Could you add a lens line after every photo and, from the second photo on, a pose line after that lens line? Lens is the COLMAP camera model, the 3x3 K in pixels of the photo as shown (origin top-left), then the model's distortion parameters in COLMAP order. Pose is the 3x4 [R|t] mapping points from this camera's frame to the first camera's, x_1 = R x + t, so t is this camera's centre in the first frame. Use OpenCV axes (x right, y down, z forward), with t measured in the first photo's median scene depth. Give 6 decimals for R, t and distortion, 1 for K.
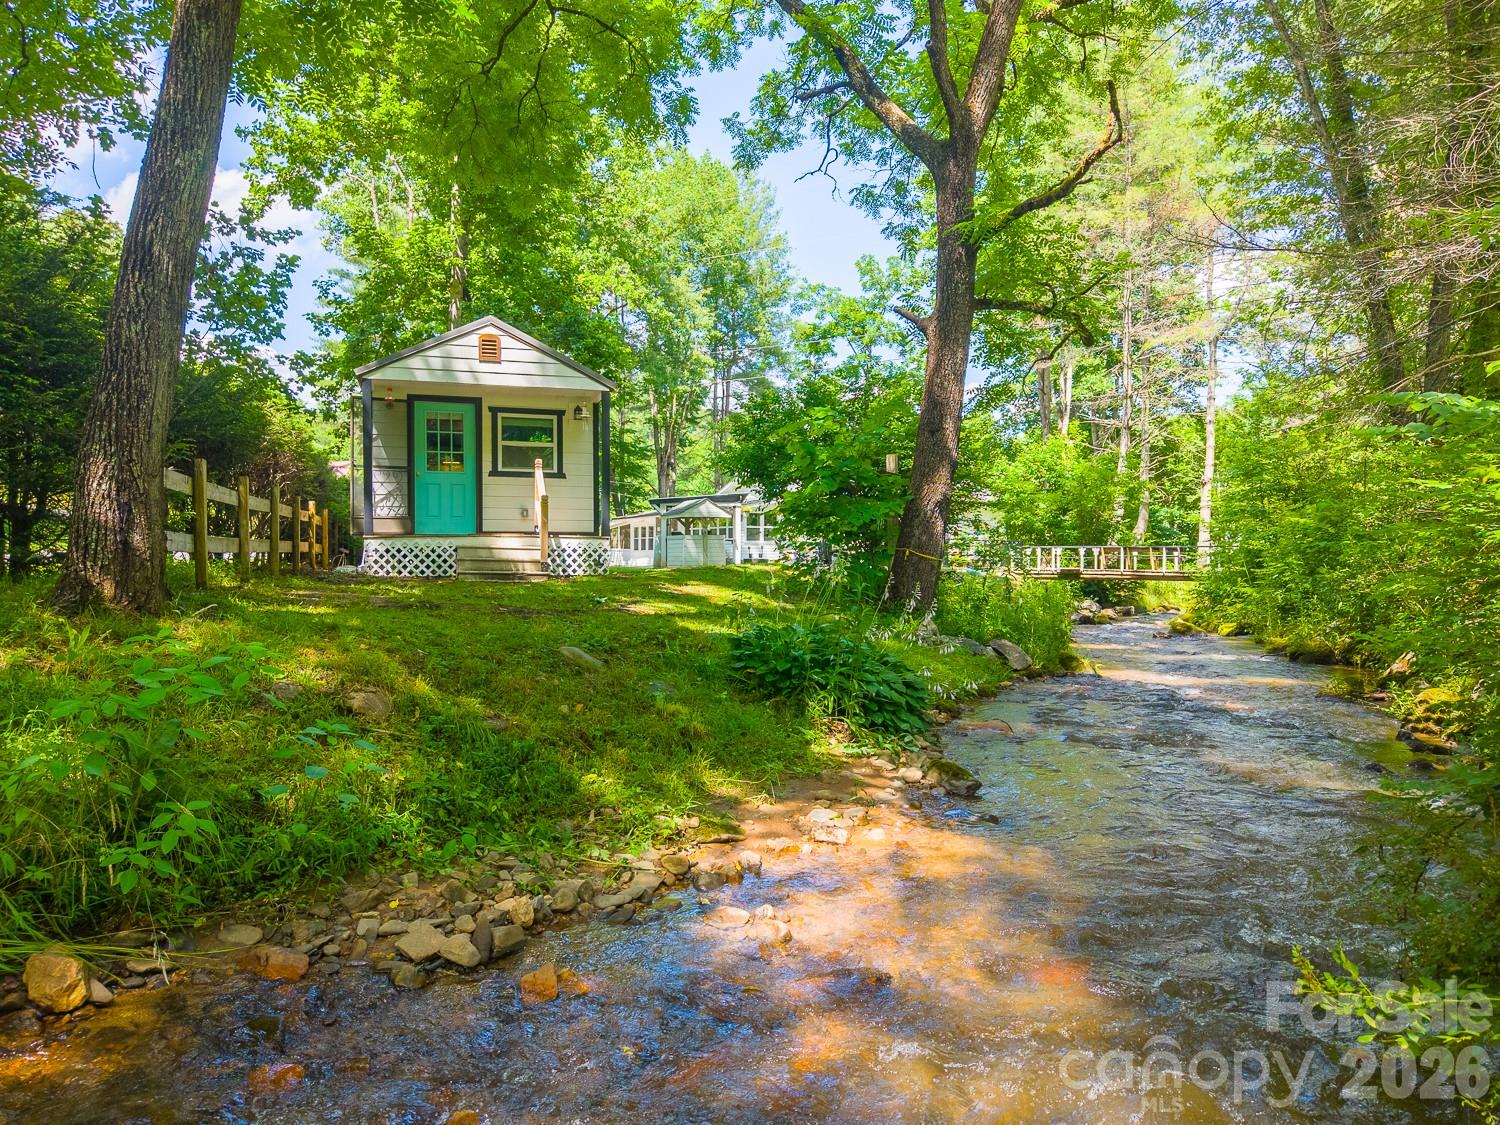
lens RADIAL K [[1012.4, 0, 745.1], [0, 1012.4, 555.1], [0, 0, 1]] dist [0.036716, -0.040315]
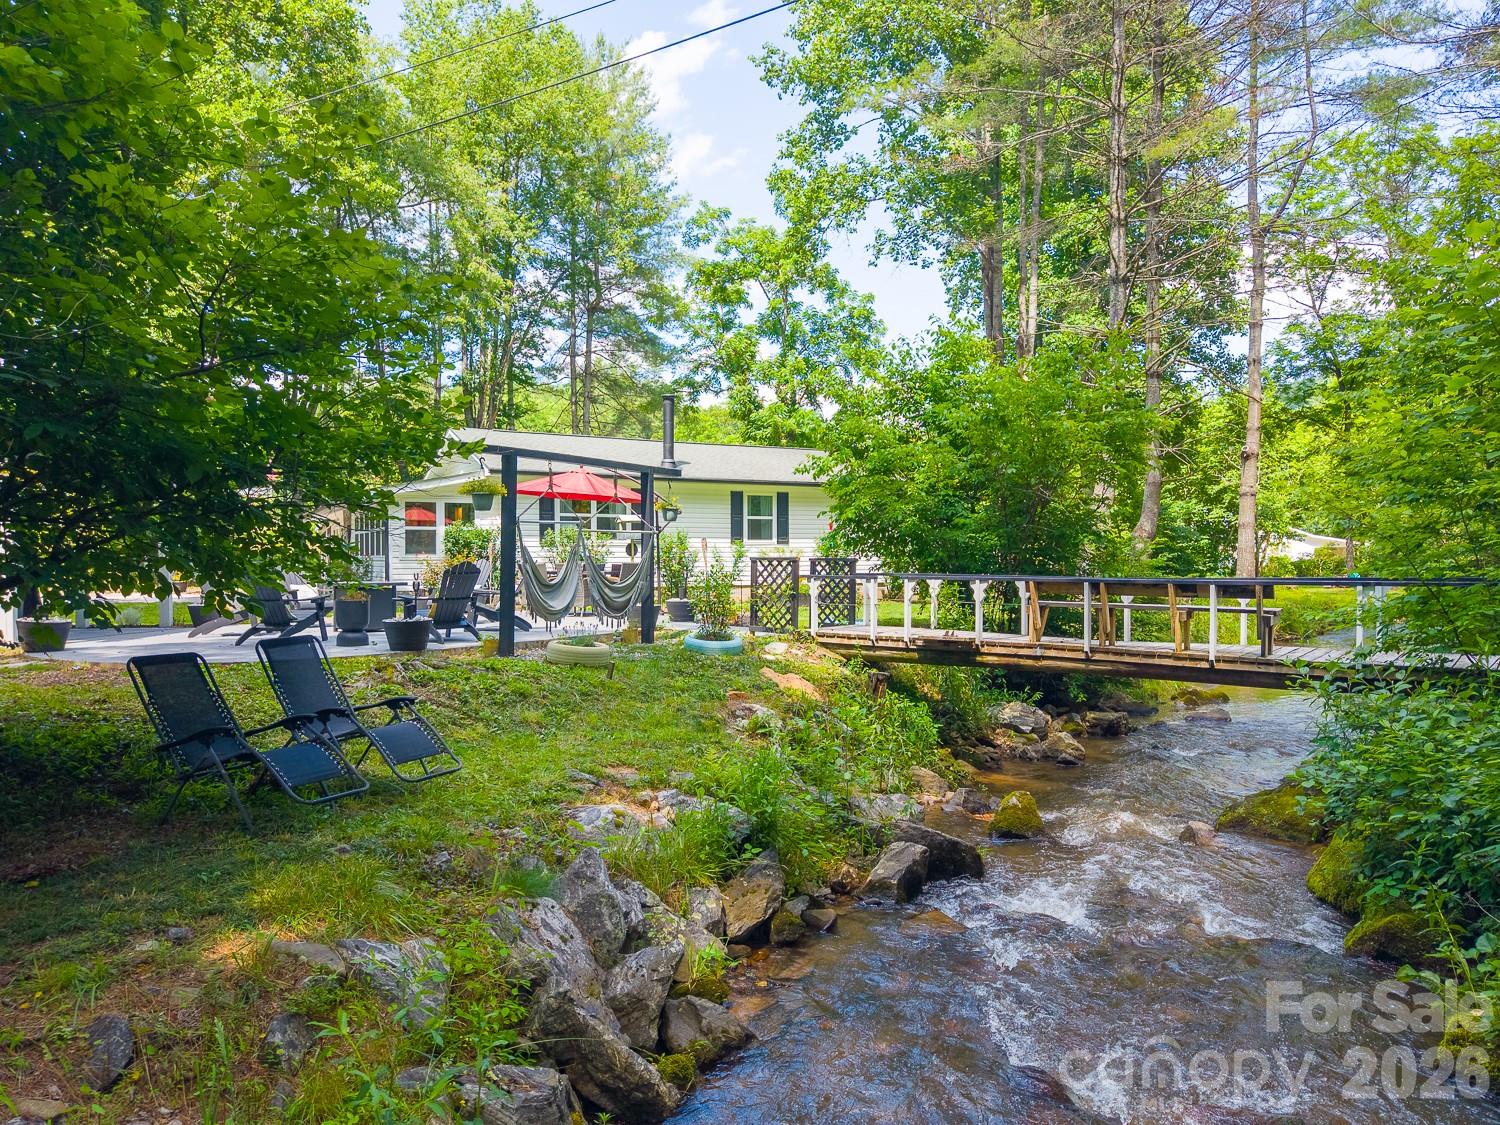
lens RADIAL K [[942.8, 0, 747.3], [0, 942.8, 562.6], [0, 0, 1]] dist [0.026411, -0.037247]
pose [[0.999630, 0.002644, -0.027071, 0.112793], [-0.002414, 0.999961, 0.008525, -0.006887], [0.027093, -0.008457, 0.999597, 0.289316]]
